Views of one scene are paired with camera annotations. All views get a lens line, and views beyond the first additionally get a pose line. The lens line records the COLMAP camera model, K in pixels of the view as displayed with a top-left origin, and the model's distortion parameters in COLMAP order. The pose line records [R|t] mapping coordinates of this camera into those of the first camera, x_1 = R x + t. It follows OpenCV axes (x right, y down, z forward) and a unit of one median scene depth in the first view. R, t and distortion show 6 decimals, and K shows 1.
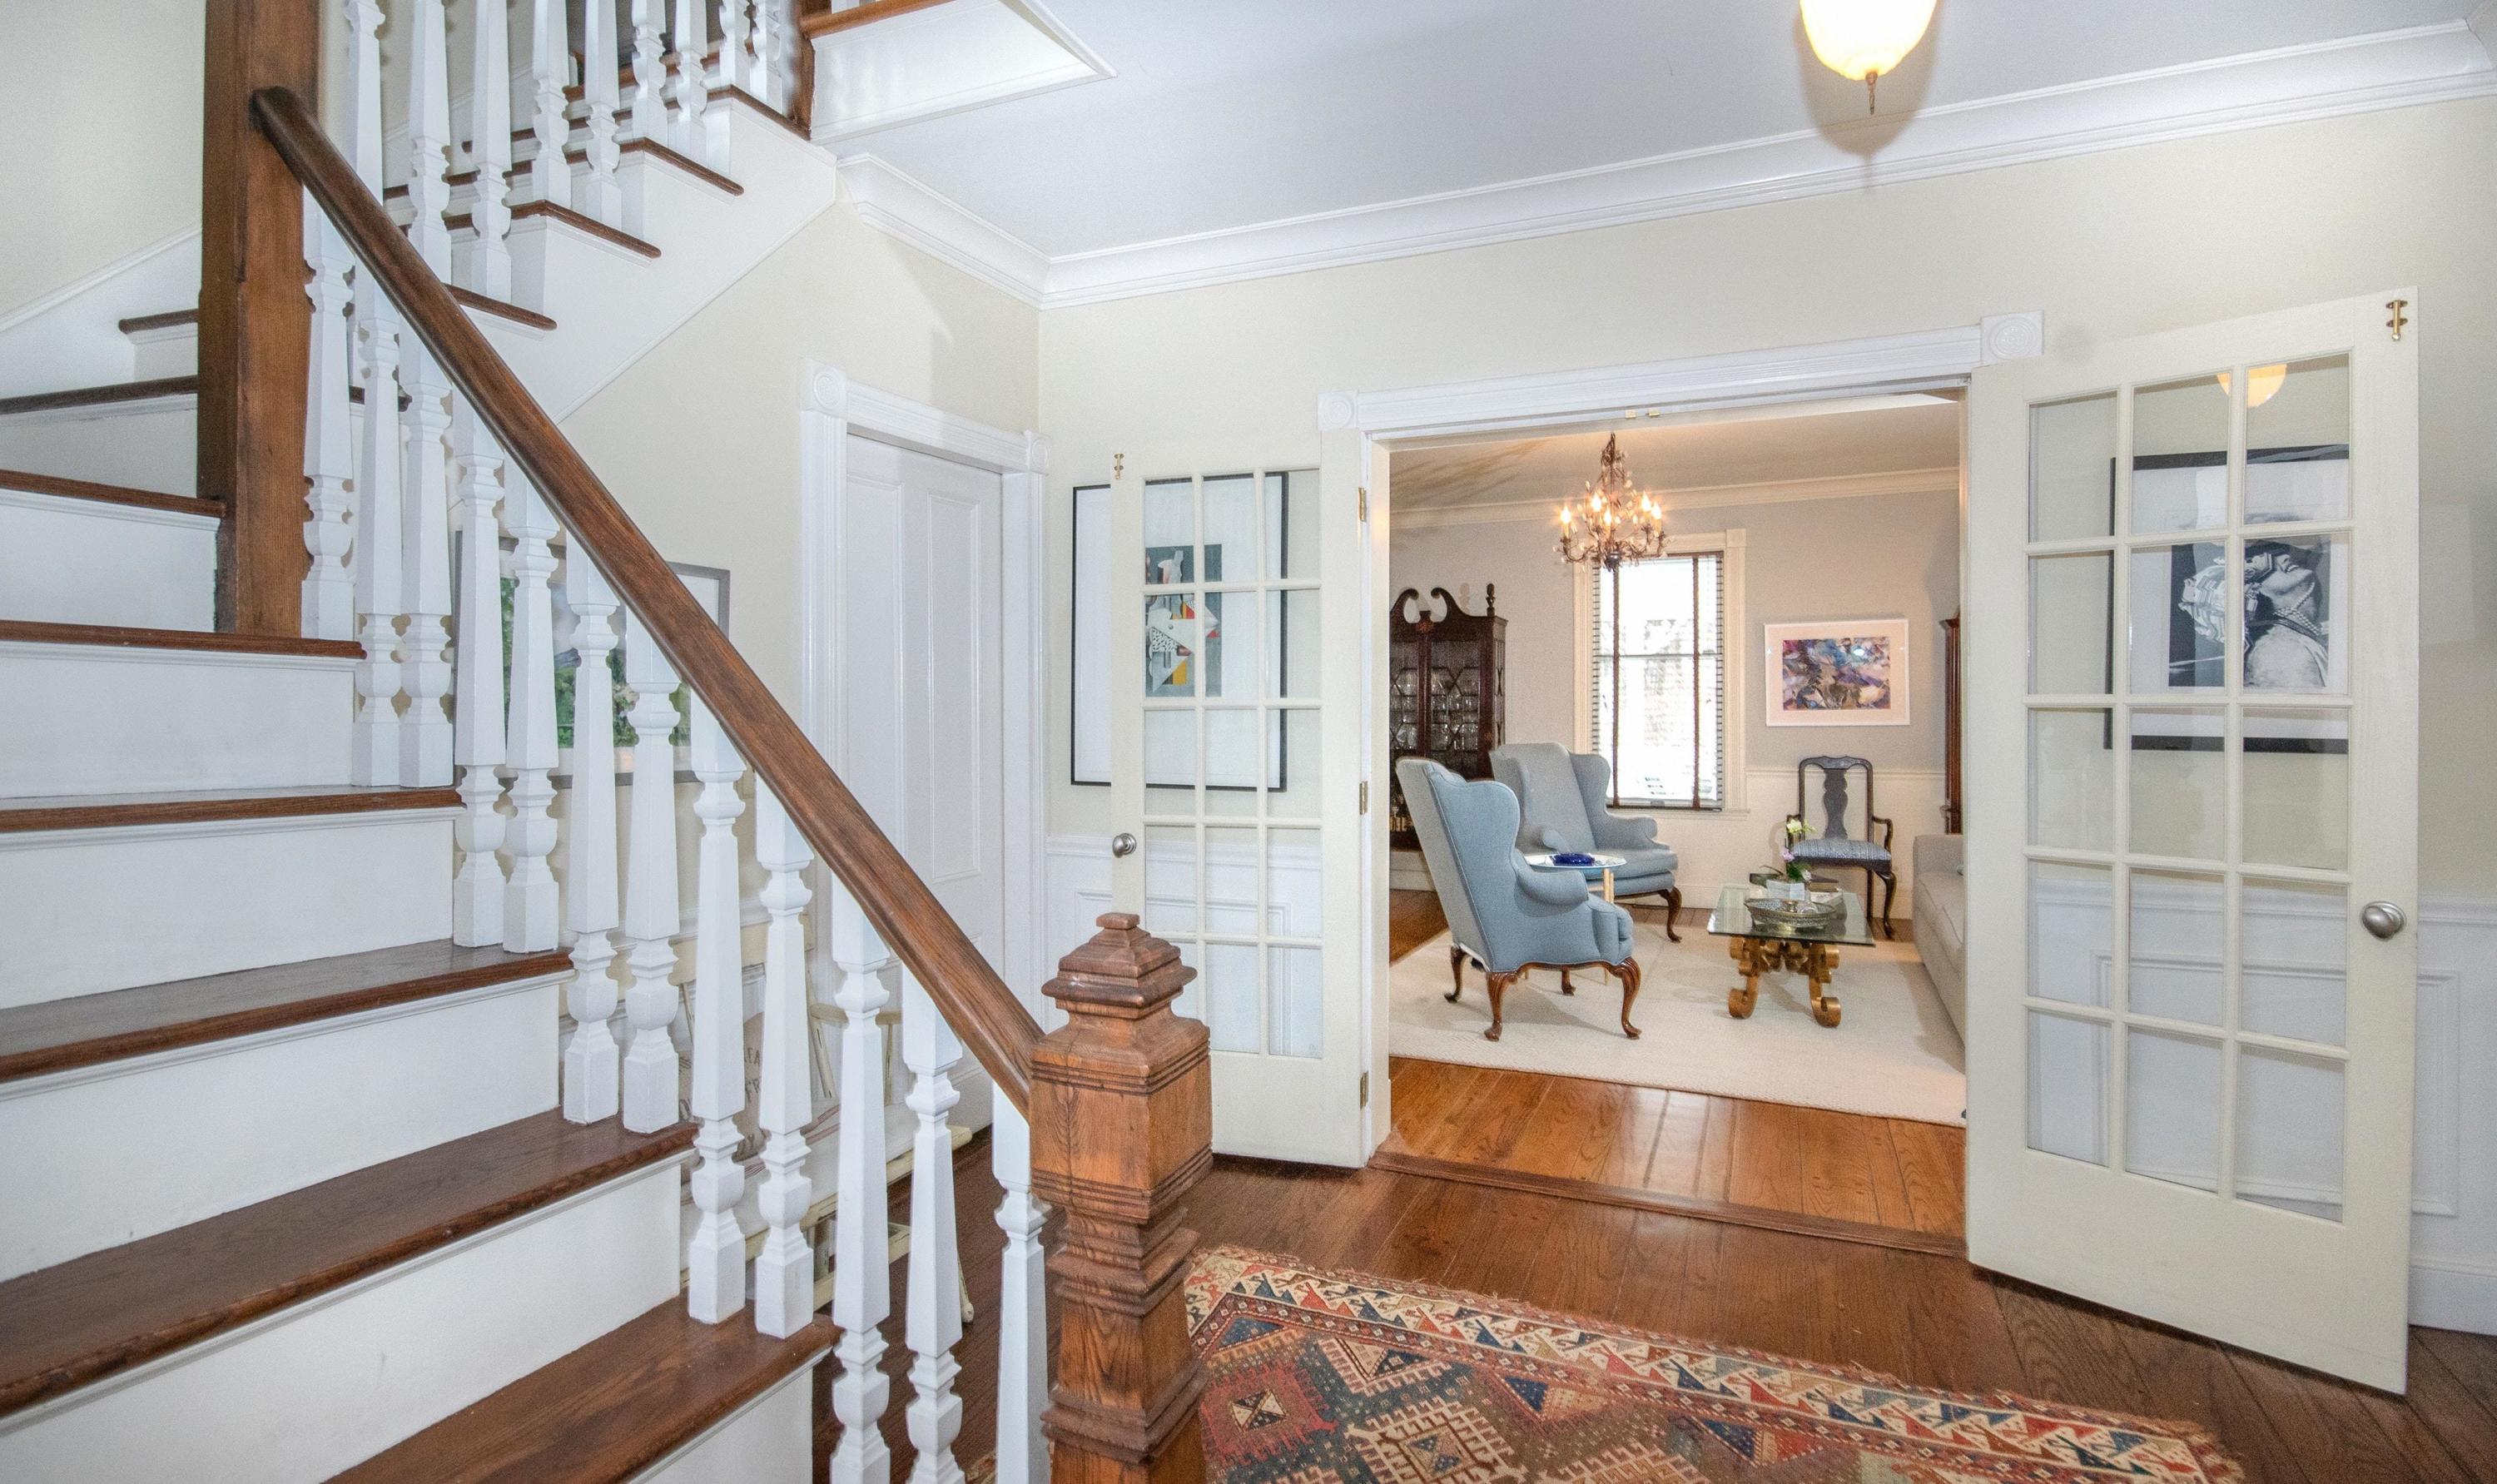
lens RADIAL K [[1256.1, 0, 1227.2], [0, 1256.1, 716.3], [0, 0, 1]] dist [0.006056, -0.010304]
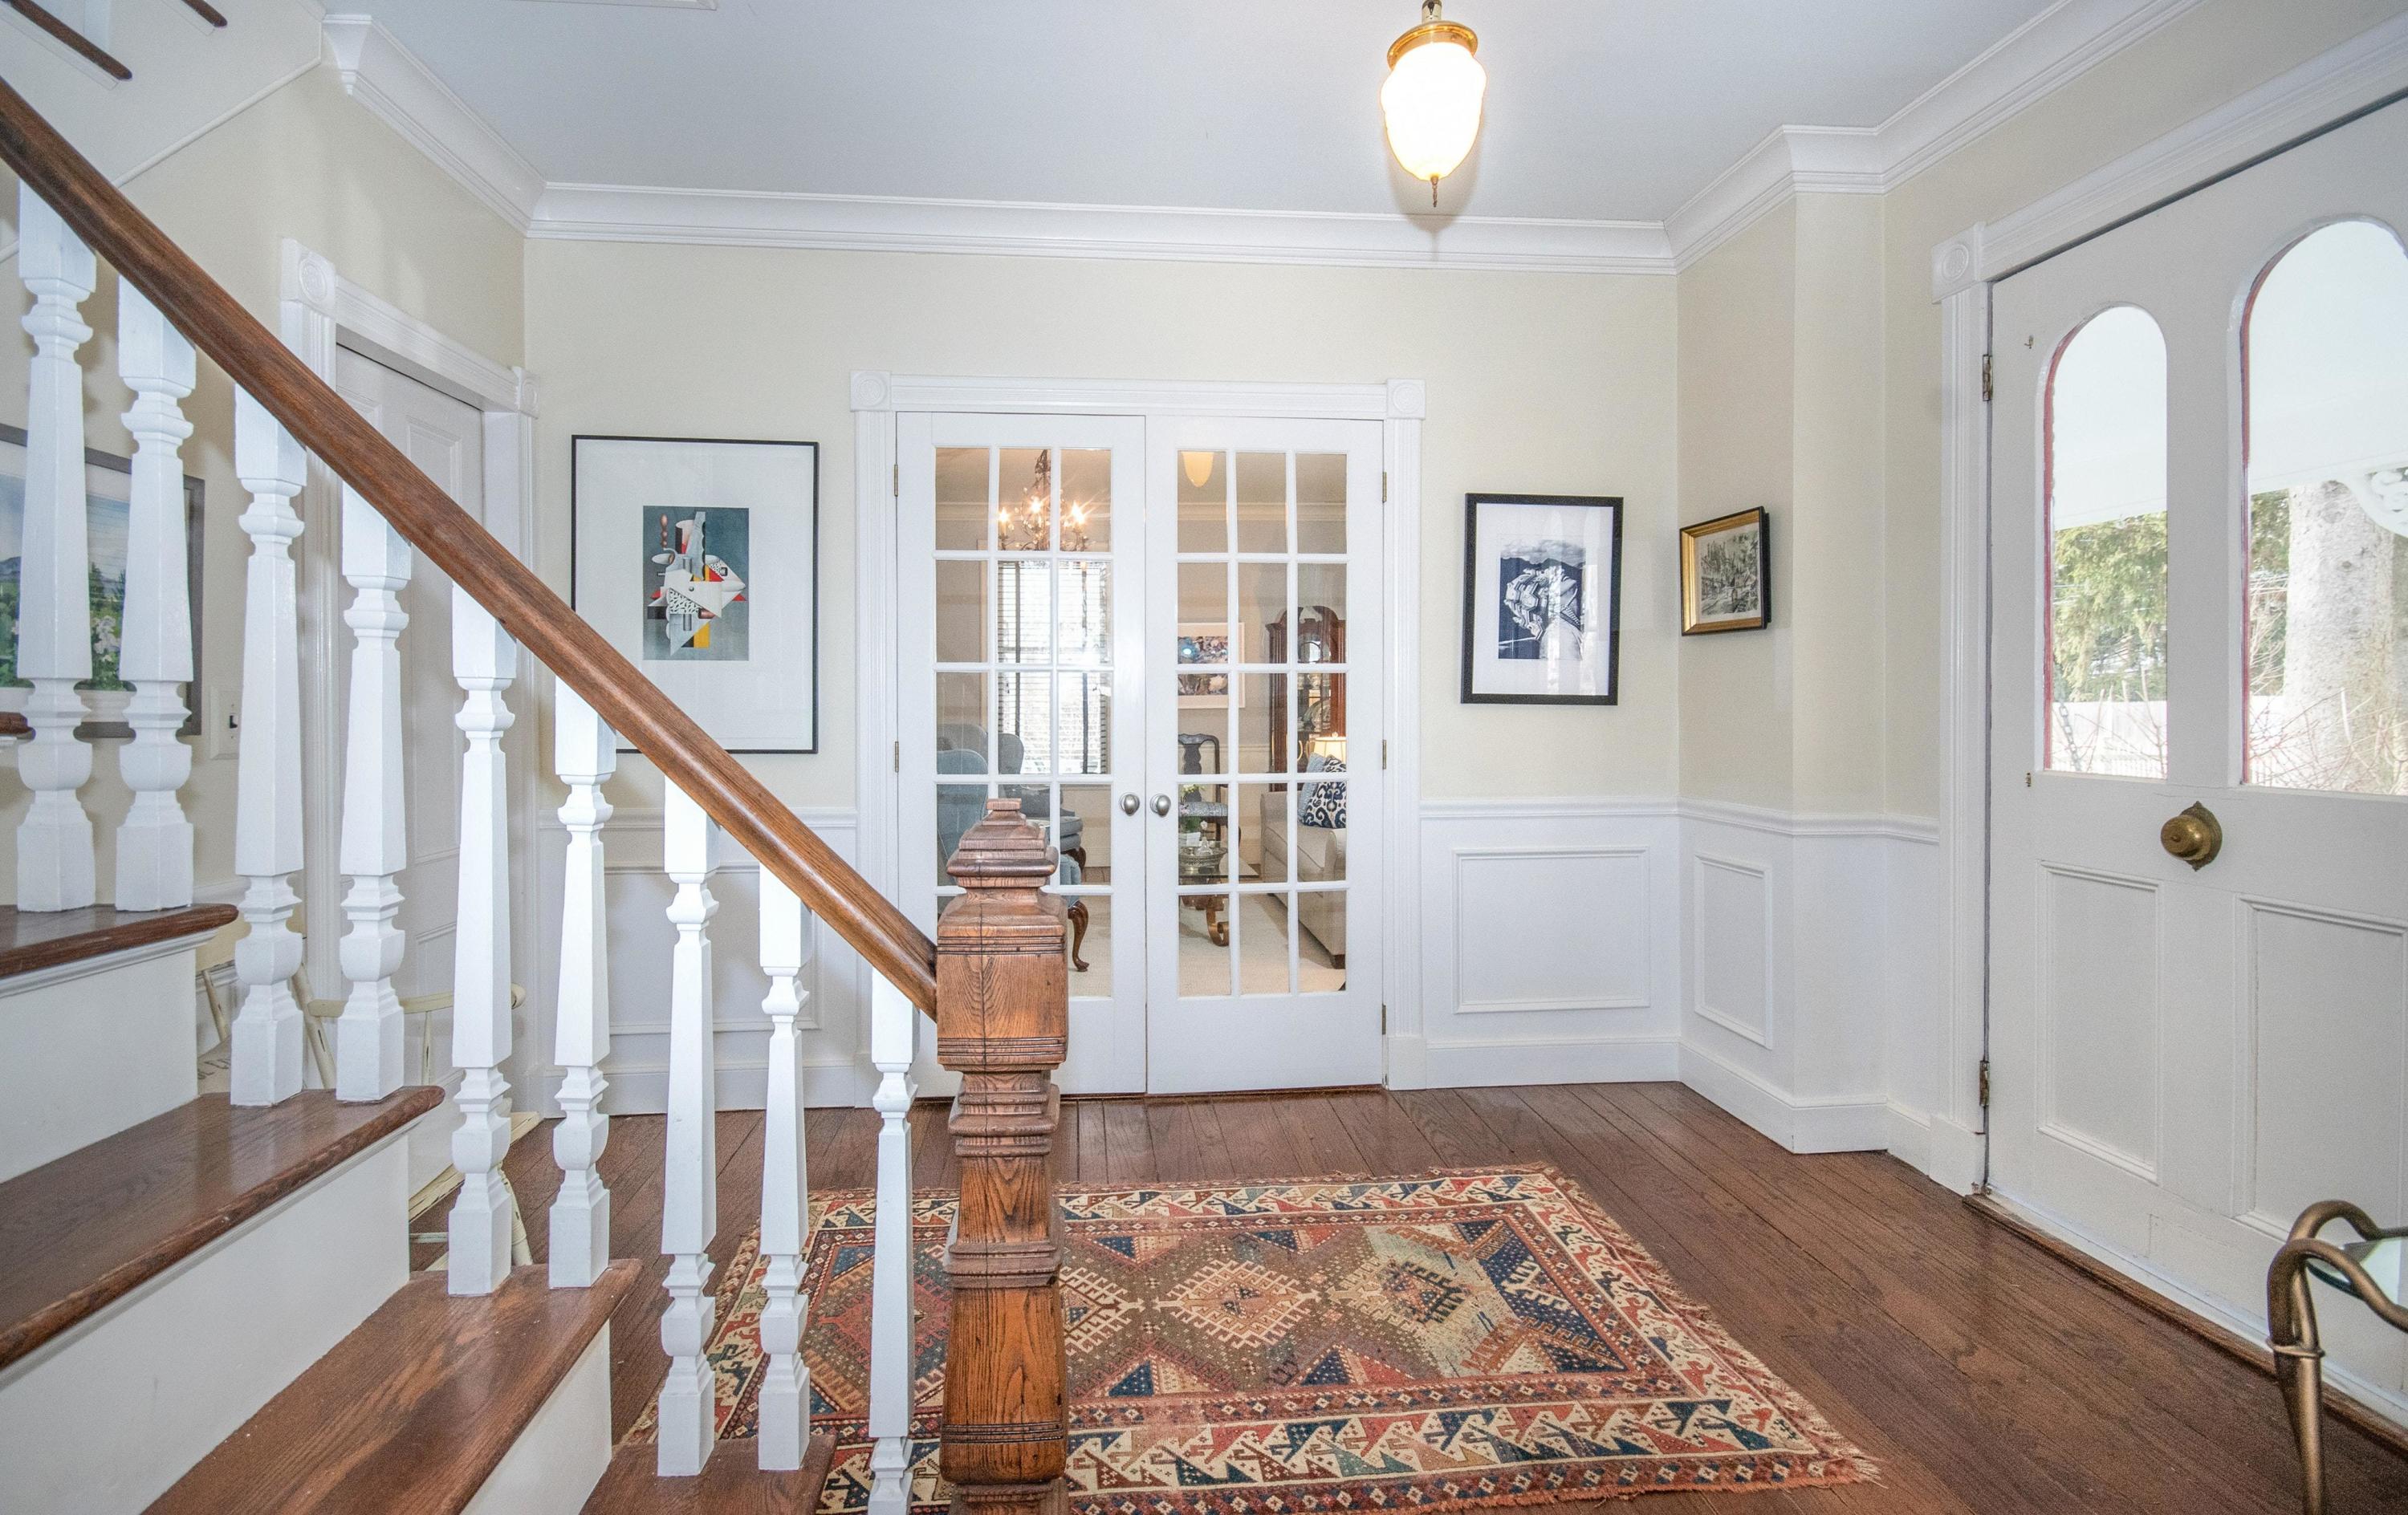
lens RADIAL K [[1174.7, 0, 1200.6], [0, 1174.7, 732.8], [0, 0, 1]] dist [-0.006218, -0.002440]
pose [[0.871822, -0.012079, 0.489673, -0.232214], [0.005464, 0.999874, 0.014936, 0.045644], [-0.489792, -0.010346, 0.871778, 0.016044]]
